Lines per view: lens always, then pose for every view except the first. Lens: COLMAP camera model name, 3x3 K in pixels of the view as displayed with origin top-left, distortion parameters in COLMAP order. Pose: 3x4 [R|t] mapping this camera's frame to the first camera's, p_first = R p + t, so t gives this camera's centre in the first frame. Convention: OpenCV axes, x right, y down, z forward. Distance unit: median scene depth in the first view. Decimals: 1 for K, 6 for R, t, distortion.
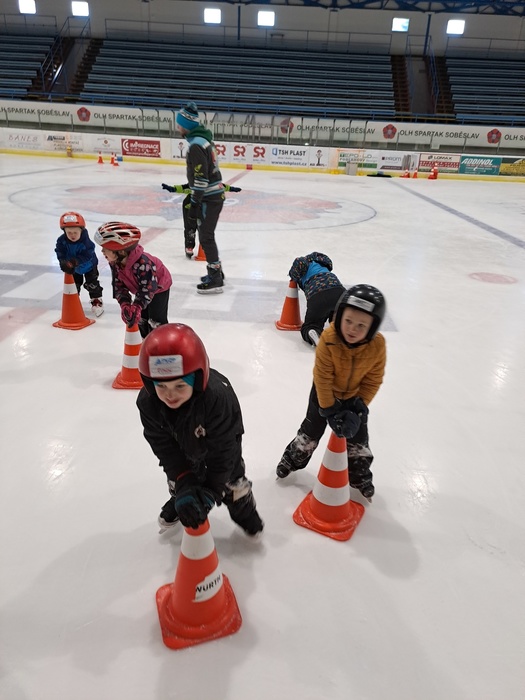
lens RADIAL K [[520.4, 0, 271.2], [0, 520.4, 355.4], [0, 0, 1]] dist [0.058726, -0.041126]
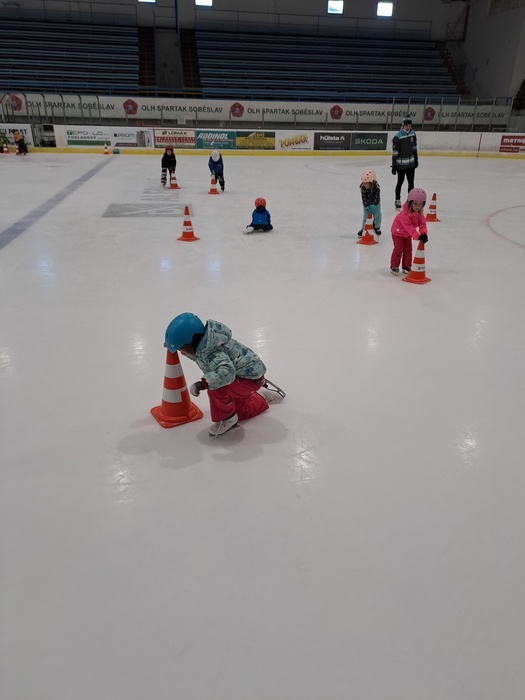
lens RADIAL K [[518.8, 0, 280.0], [0, 518.8, 348.6], [0, 0, 1]] dist [0.060029, -0.043767]
pose [[0.973706, -0.119346, 0.194046, 0.250731], [0.114728, 0.992784, 0.034903, 0.009712], [-0.196811, -0.011723, 0.980371, 0.001956]]
